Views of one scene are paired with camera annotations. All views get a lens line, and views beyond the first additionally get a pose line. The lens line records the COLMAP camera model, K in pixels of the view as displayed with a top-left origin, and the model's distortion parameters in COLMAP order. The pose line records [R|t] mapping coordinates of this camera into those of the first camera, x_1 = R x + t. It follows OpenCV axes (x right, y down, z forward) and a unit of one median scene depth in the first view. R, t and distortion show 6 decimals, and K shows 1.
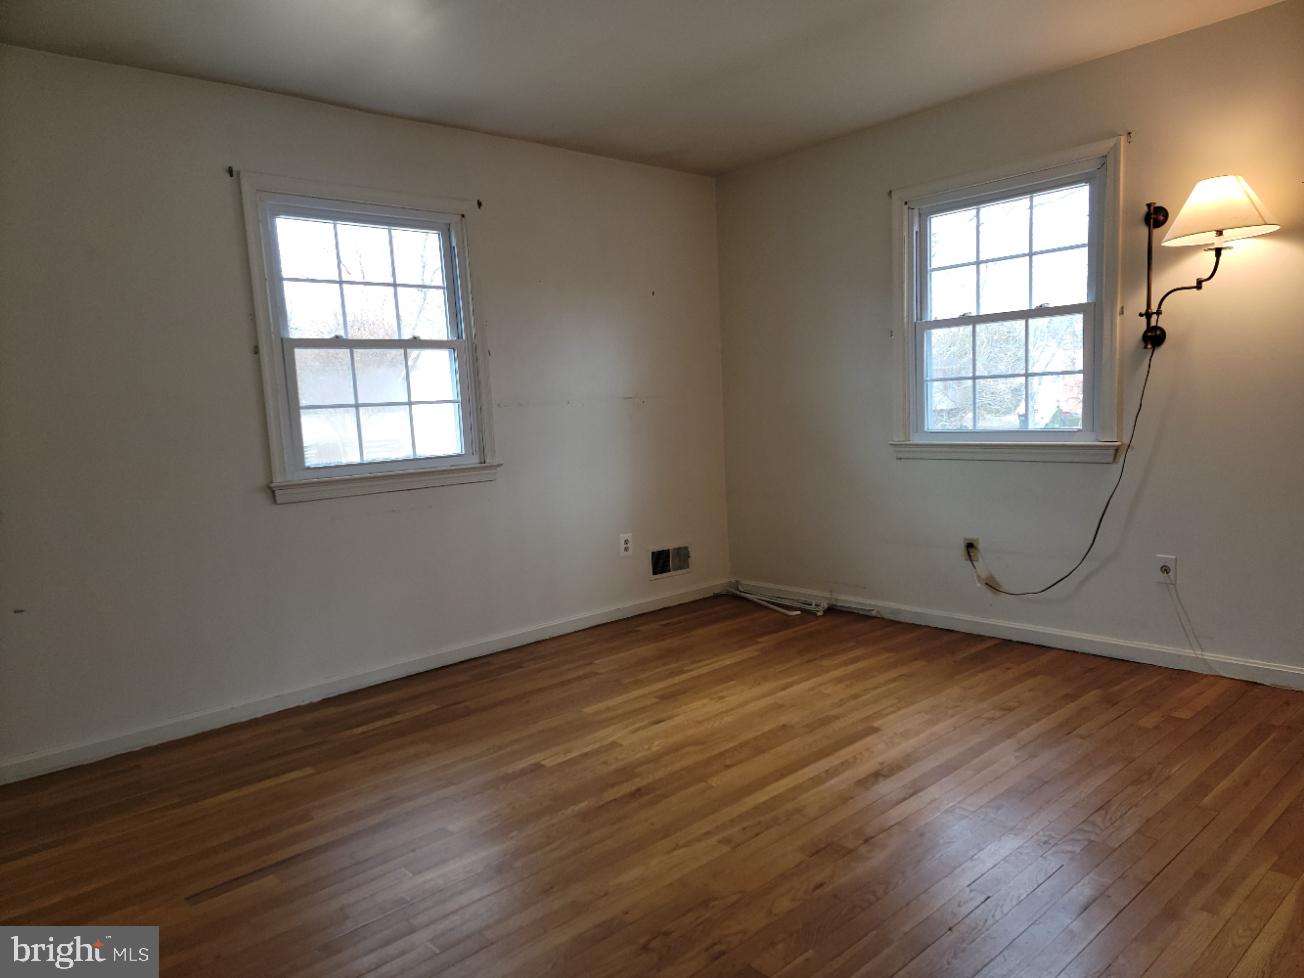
lens RADIAL K [[880.6, 0, 652.0], [0, 880.6, 489.0], [0, 0, 1]] dist [0.035723, -0.001095]
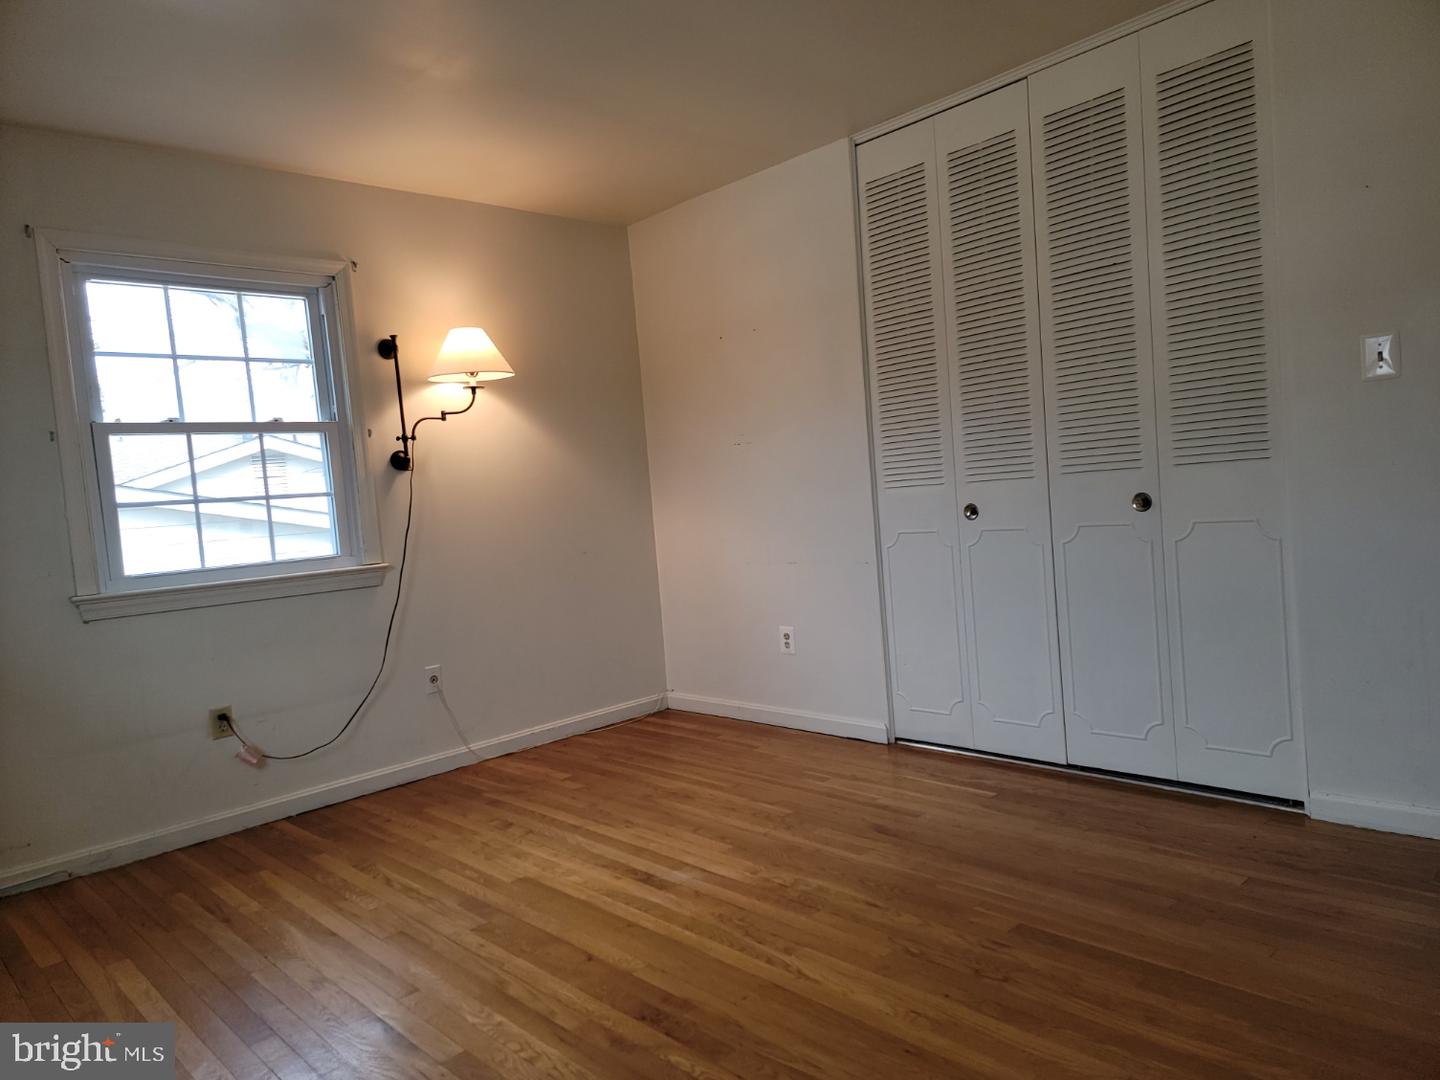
lens RADIAL K [[975.3, 0, 720.0], [0, 975.3, 540.0], [0, 0, 1]] dist [0.036875, -0.002824]
pose [[-0.028881, 0.001985, 0.999581, -0.592626], [0.178306, 0.983970, 0.003198, -0.015277], [-0.983551, 0.178324, -0.028772, 0.672232]]
